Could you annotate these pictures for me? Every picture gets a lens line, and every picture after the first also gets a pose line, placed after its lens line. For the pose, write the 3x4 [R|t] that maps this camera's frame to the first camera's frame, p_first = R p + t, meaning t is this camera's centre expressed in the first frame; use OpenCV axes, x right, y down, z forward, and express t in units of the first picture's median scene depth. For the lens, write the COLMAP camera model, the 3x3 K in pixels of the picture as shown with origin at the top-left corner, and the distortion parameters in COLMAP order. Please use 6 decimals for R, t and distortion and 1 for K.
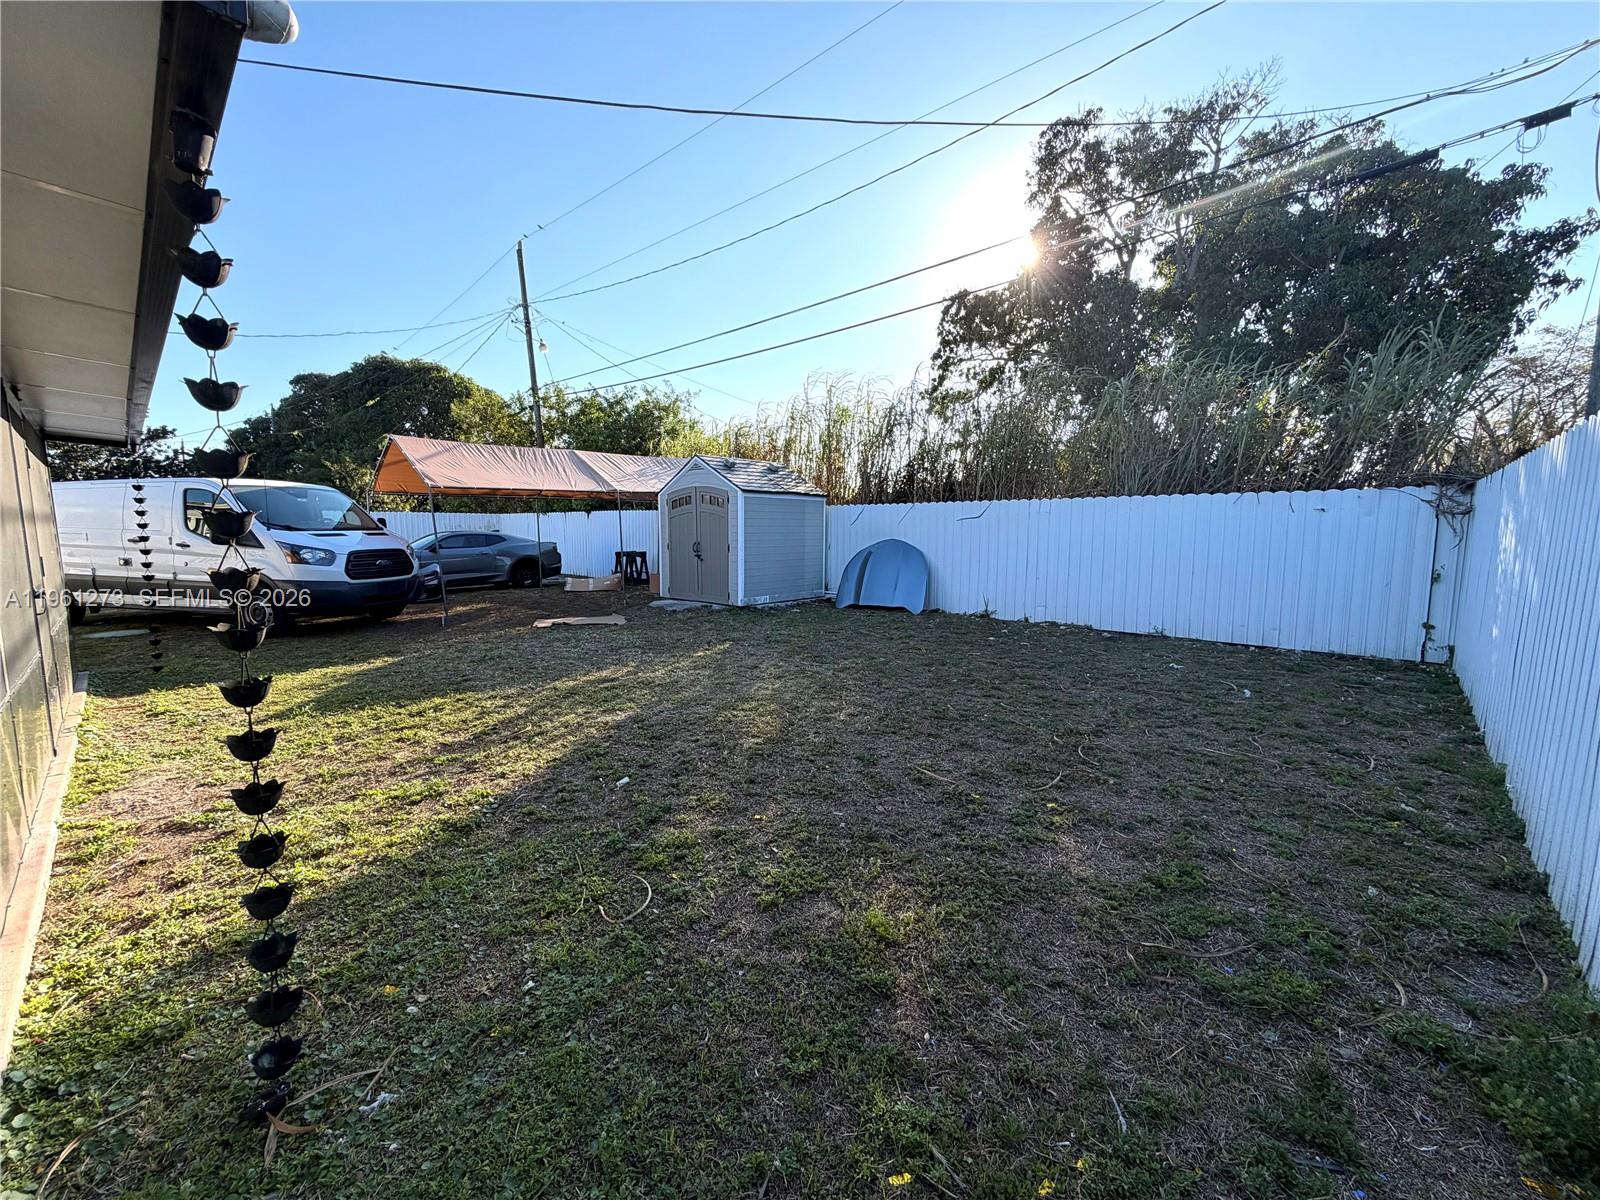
lens RADIAL K [[636.1, 0, 795.9], [0, 636.1, 605.5], [0, 0, 1]] dist [-0.001822, 0.000614]
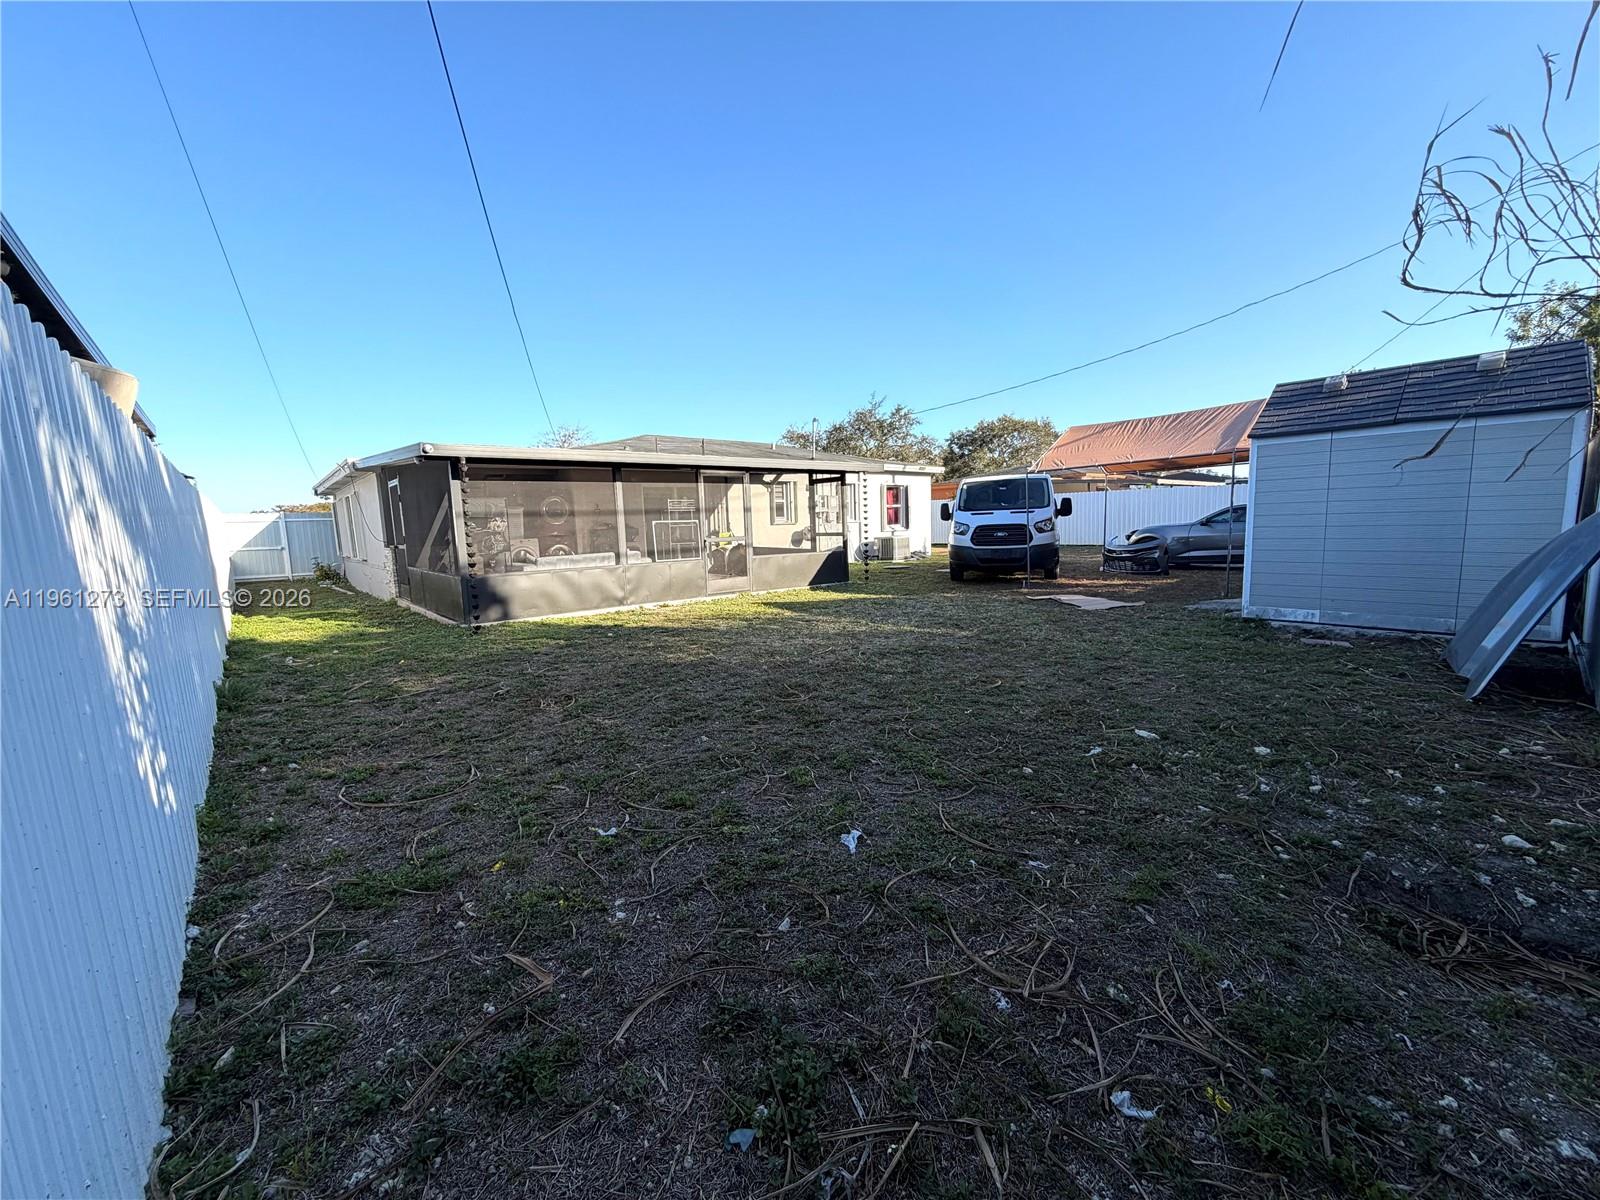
lens RADIAL K [[636.1, 0, 793.0], [0, 636.1, 604.4], [0, 0, 1]] dist [-0.001822, 0.000614]
pose [[-0.106527, 0.134946, -0.985110, 1.366906], [-0.085474, 0.985837, 0.144289, -0.150025], [0.990629, 0.099571, -0.093483, 1.370059]]
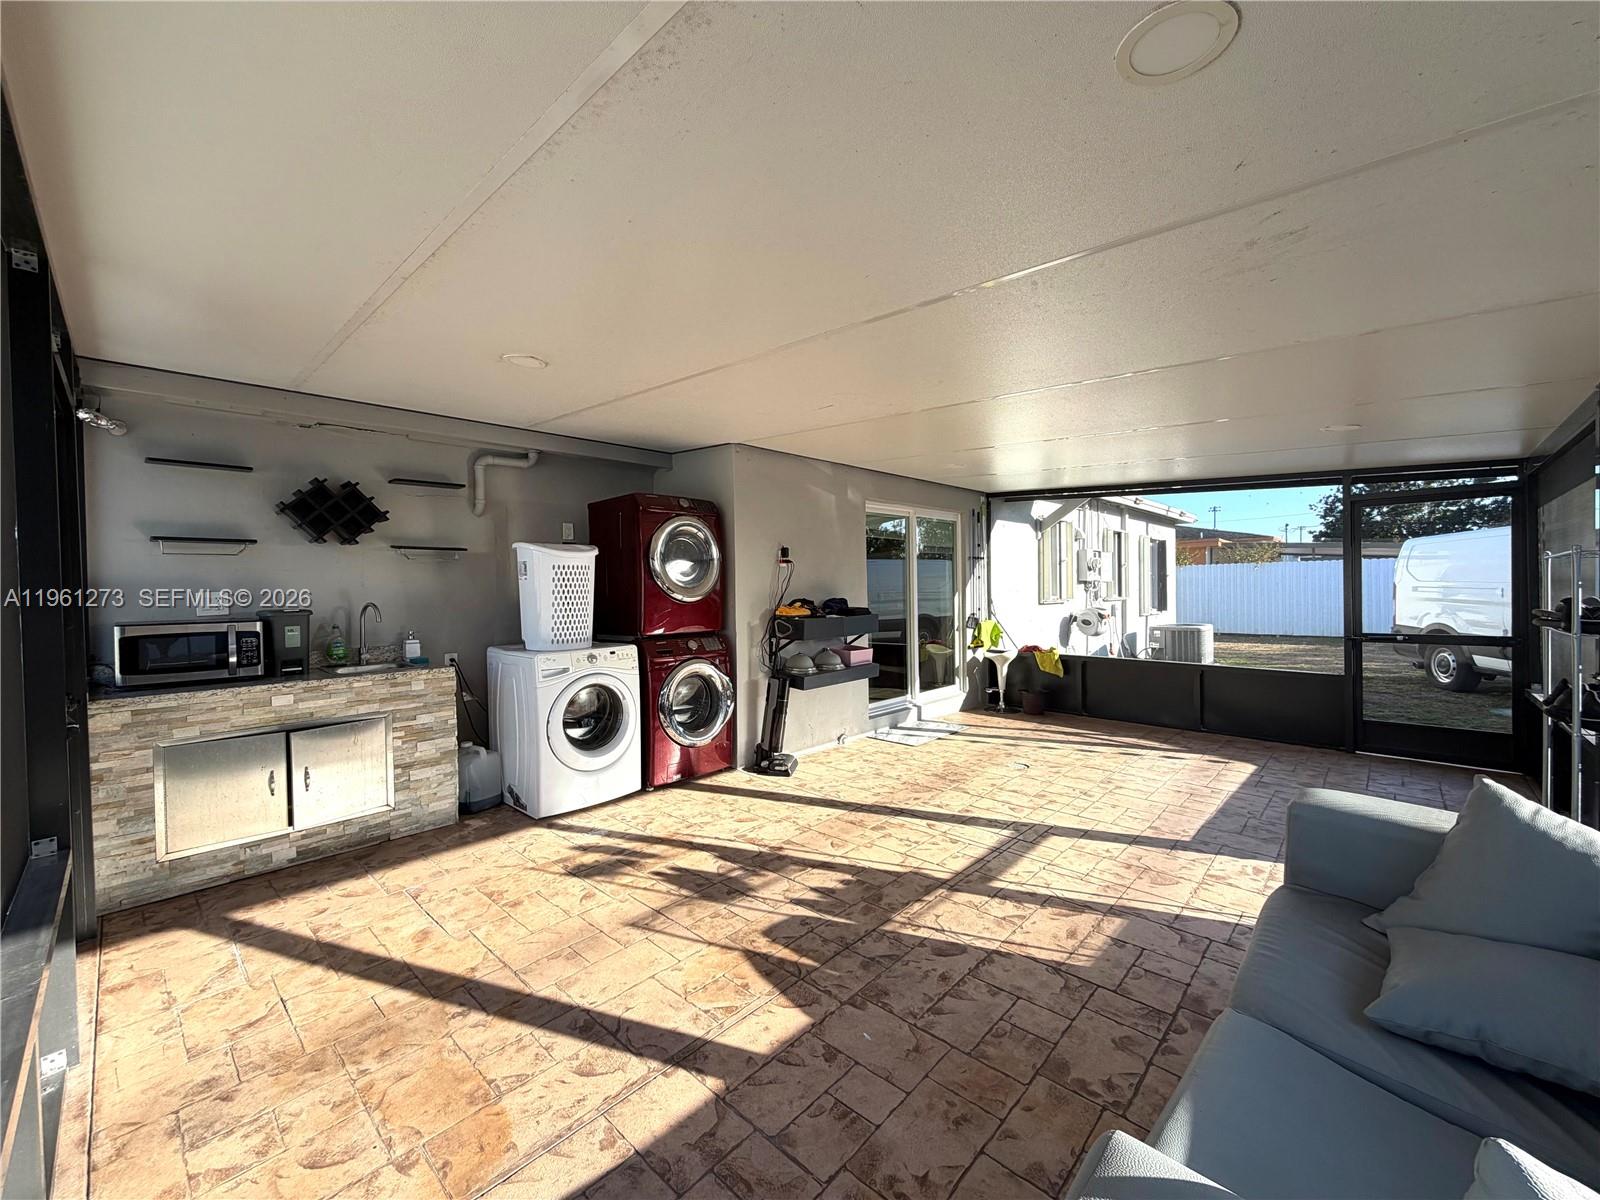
lens RADIAL K [[636.1, 0, 795.3], [0, 636.1, 599.2], [0, 0, 1]] dist [-0.001822, 0.000614]
pose [[-0.013027, 0.016785, -0.999774, -0.491952], [-0.102073, 0.994614, 0.018029, -0.034918], [0.994692, 0.102285, -0.011243, 0.142665]]
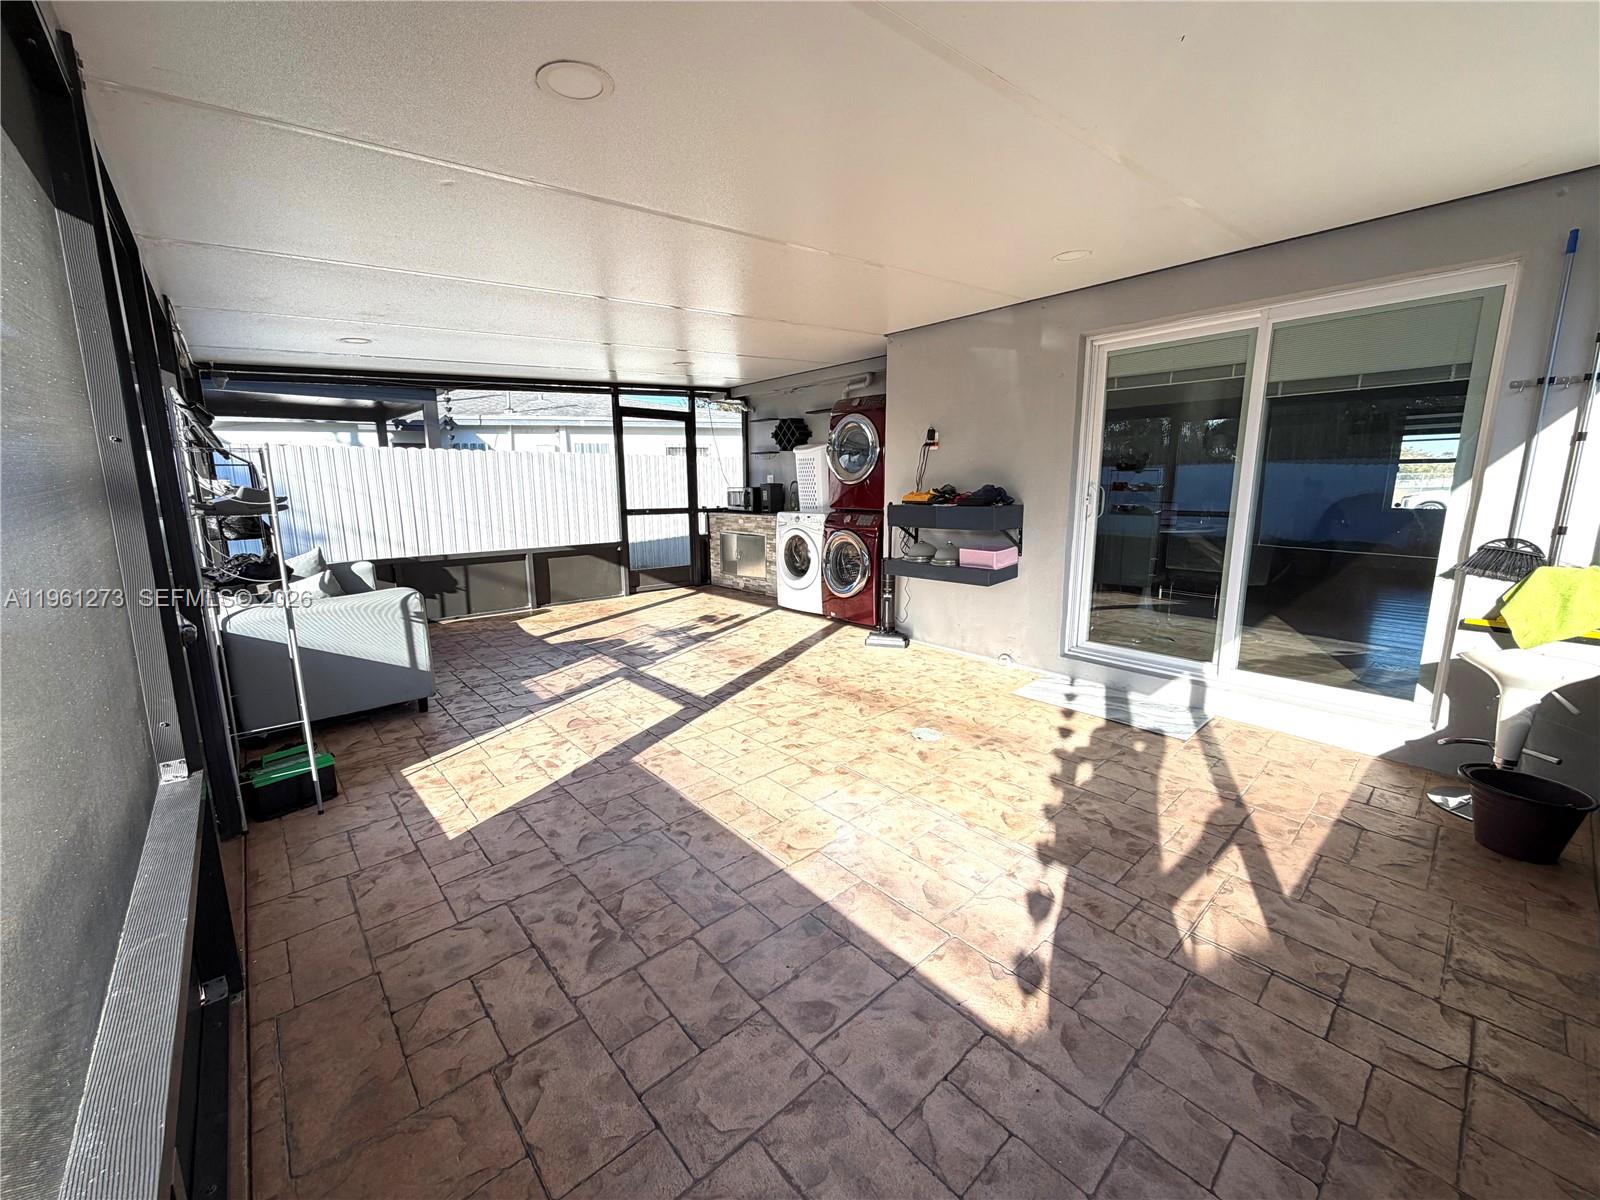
lens RADIAL K [[636.1, 0, 796.7], [0, 636.1, 596.1], [0, 0, 1]] dist [-0.001822, 0.000614]
pose [[-0.994850, -0.011642, 0.100692, -1.499094], [0.018128, 0.956931, 0.289750, -0.149146], [-0.099728, 0.290083, -0.951791, 1.223678]]
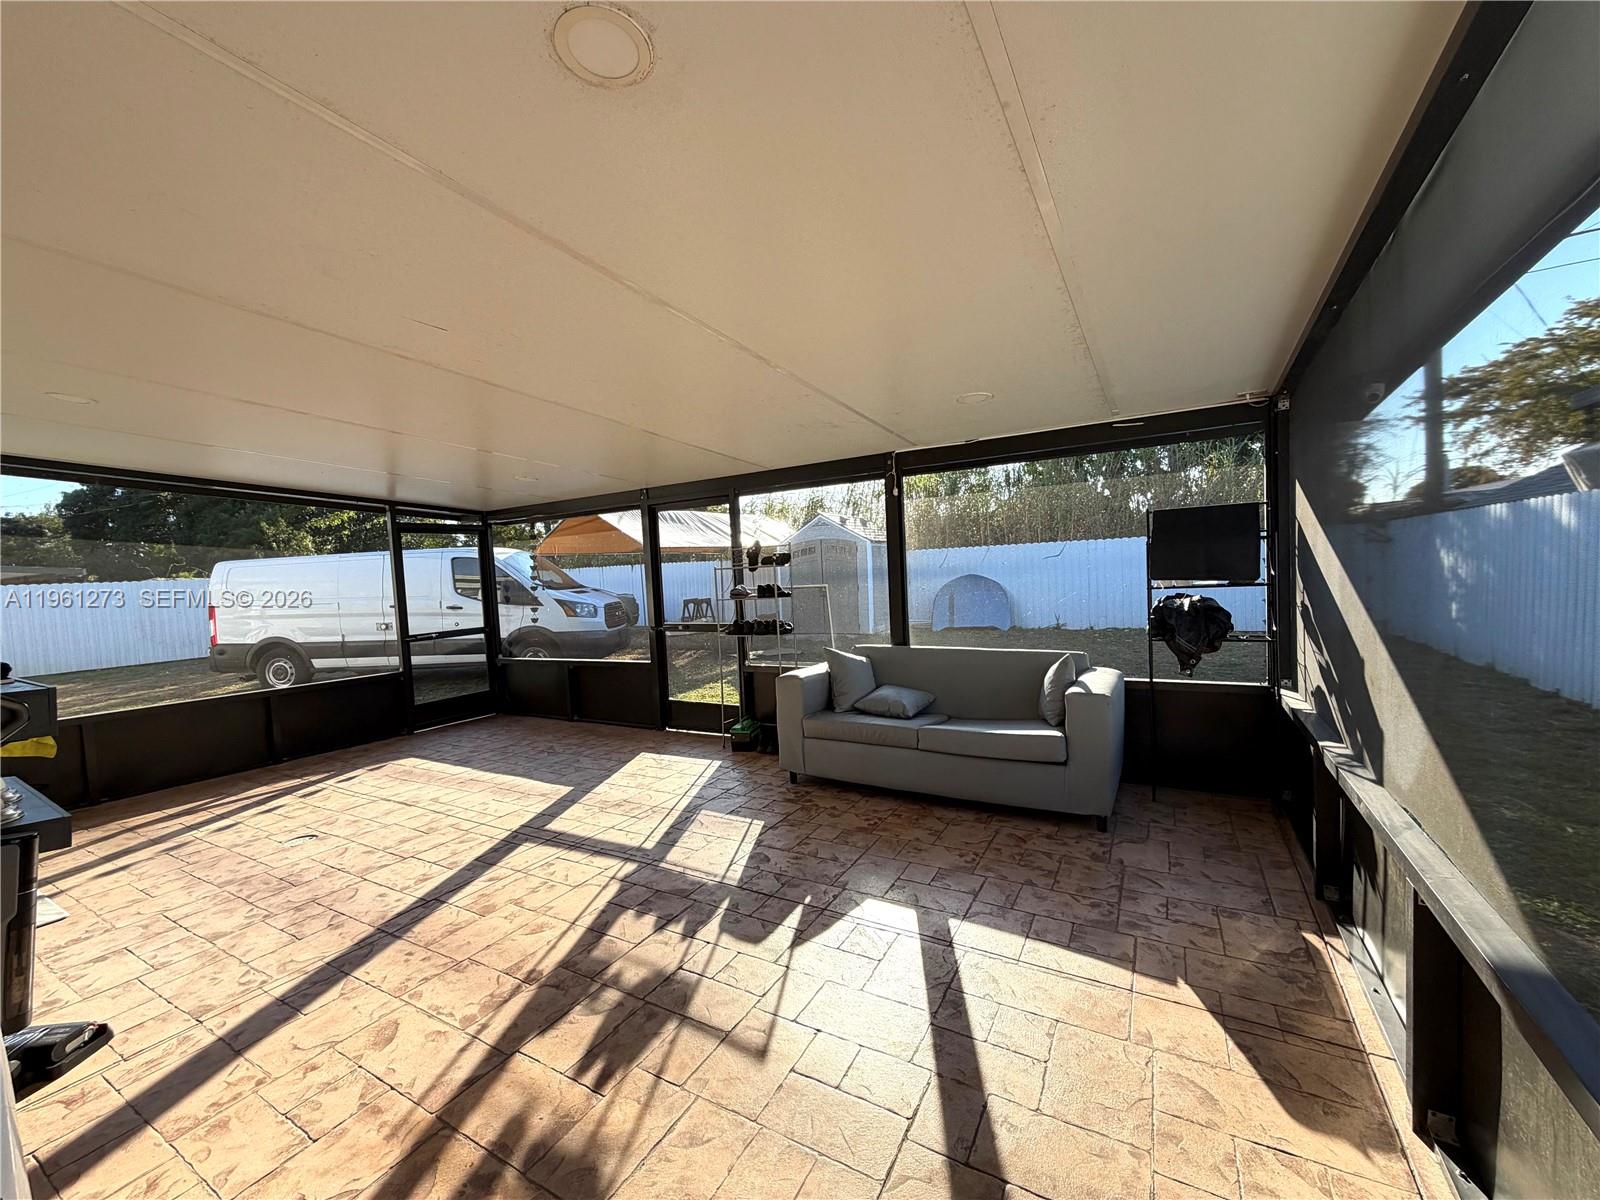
lens RADIAL K [[636.1, 0, 794.3], [0, 636.1, 598.5], [0, 0, 1]] dist [-0.001822, 0.000614]
pose [[0.976103, -0.055302, 0.210154, -1.112640], [0.071679, 0.994889, -0.071122, 0.023427], [-0.205147, 0.084486, 0.975078, -0.412688]]
